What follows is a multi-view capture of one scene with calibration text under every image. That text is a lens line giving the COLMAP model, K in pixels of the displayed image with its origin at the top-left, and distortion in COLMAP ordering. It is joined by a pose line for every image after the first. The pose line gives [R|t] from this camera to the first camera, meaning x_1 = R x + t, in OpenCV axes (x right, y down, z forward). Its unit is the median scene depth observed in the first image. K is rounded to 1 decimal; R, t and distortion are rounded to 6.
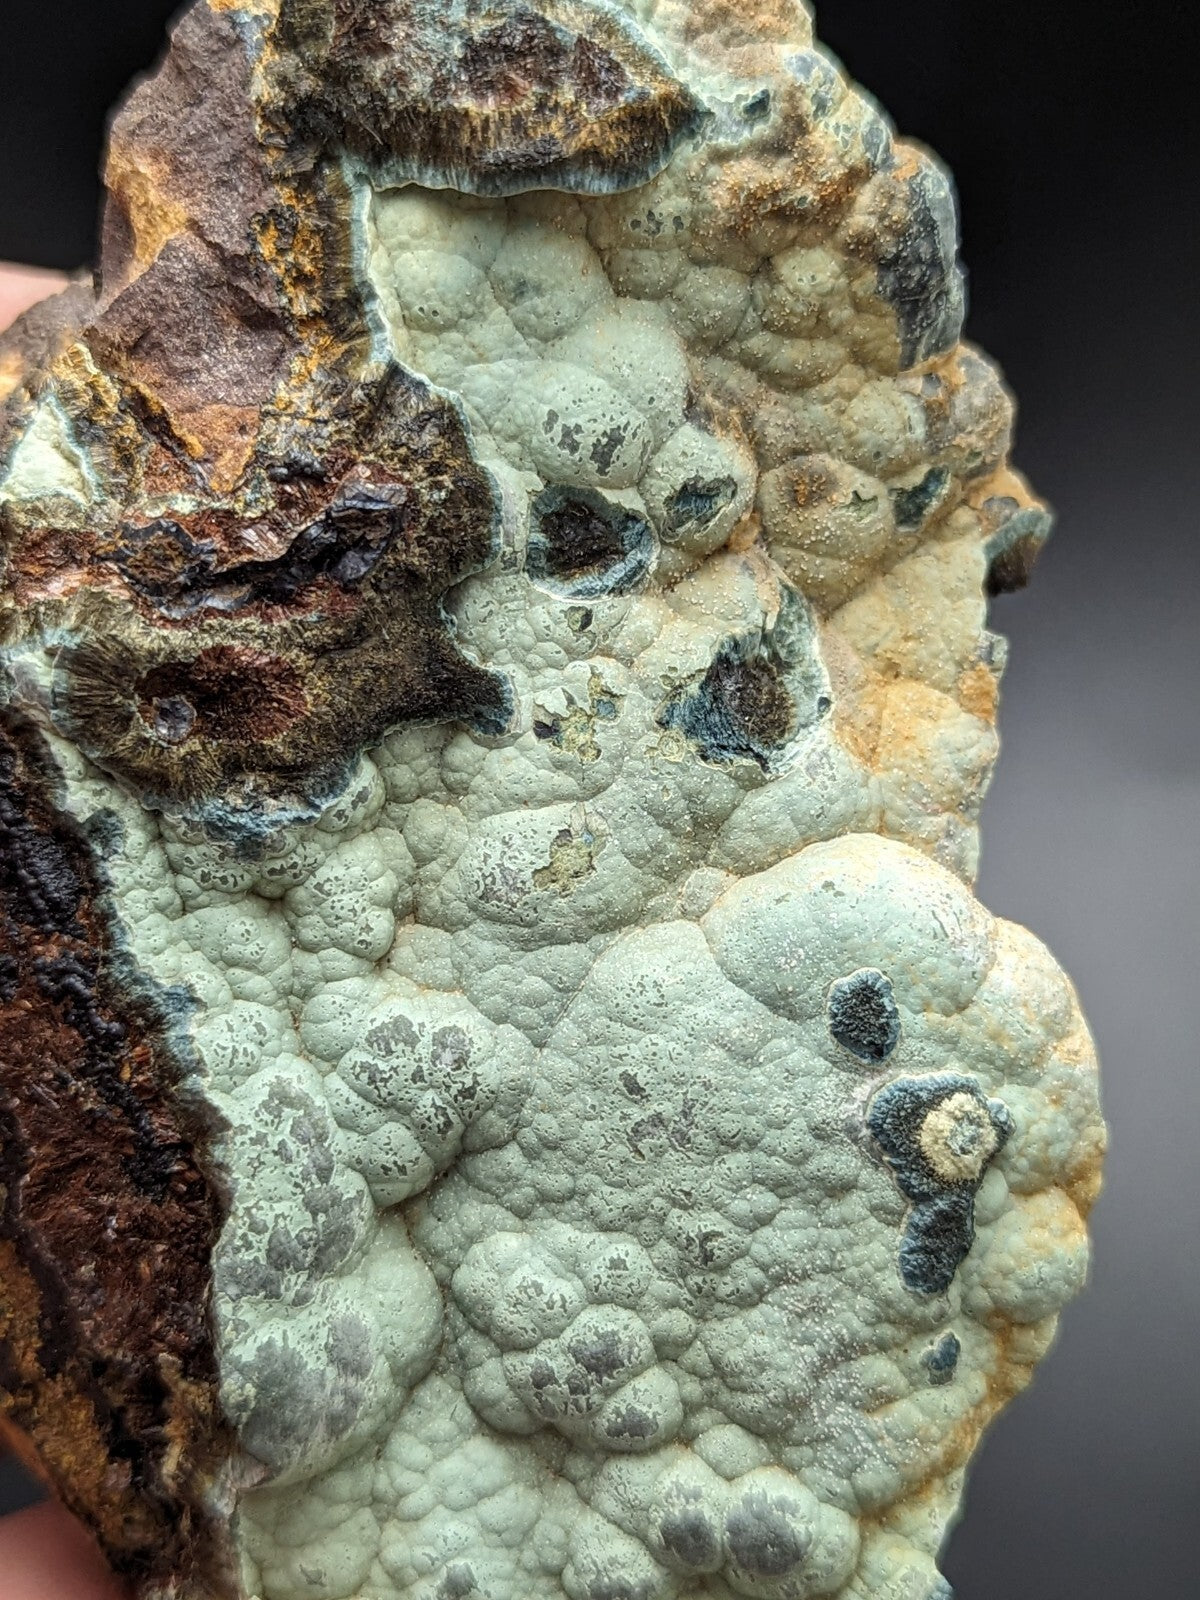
lens RADIAL K [[2926.4, 0, 600.0], [0, 2926.4, 800.0], [0, 0, 1]] dist [0.246238, -2.296686]
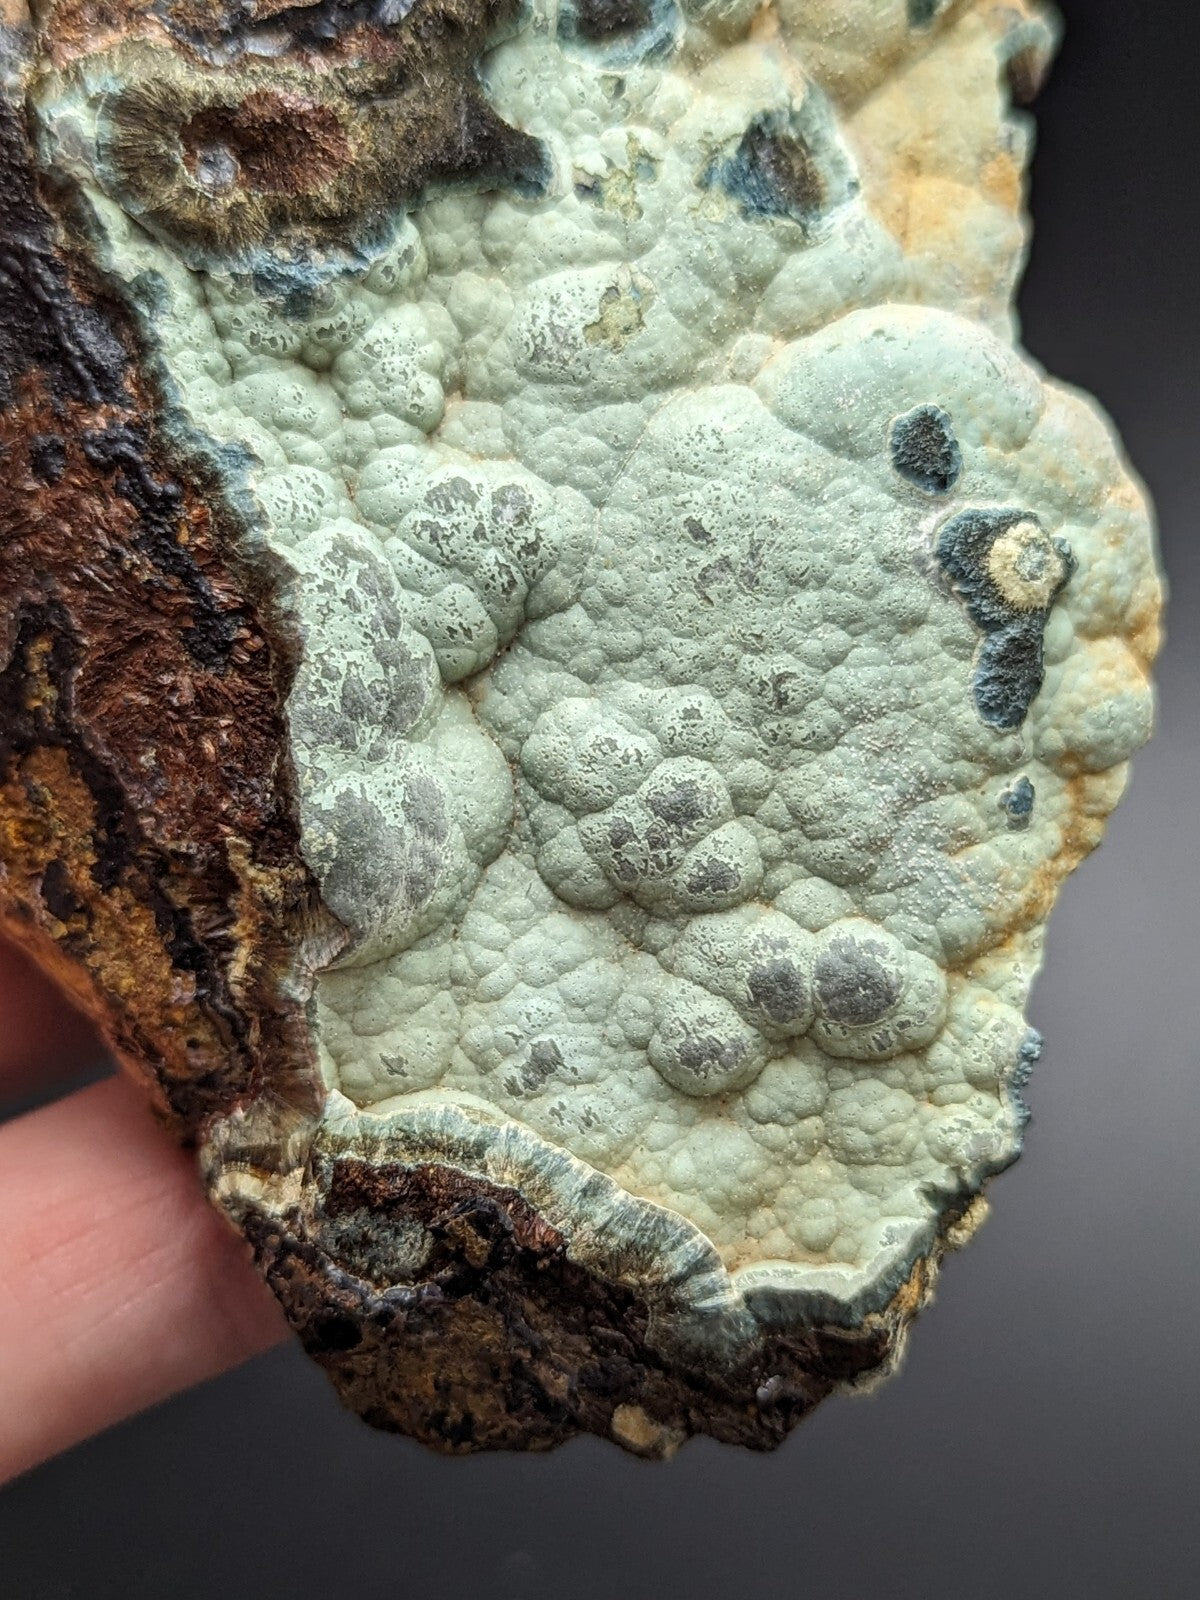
lens RADIAL K [[2926.4, 0, 600.0], [0, 2926.4, 800.0], [0, 0, 1]] dist [0.246238, -2.296686]
pose [[0.996565, -0.050446, 0.065677, -0.090747], [0.055176, 0.995855, -0.072313, 0.255991], [-0.061757, 0.075688, 0.995217, 0.022487]]
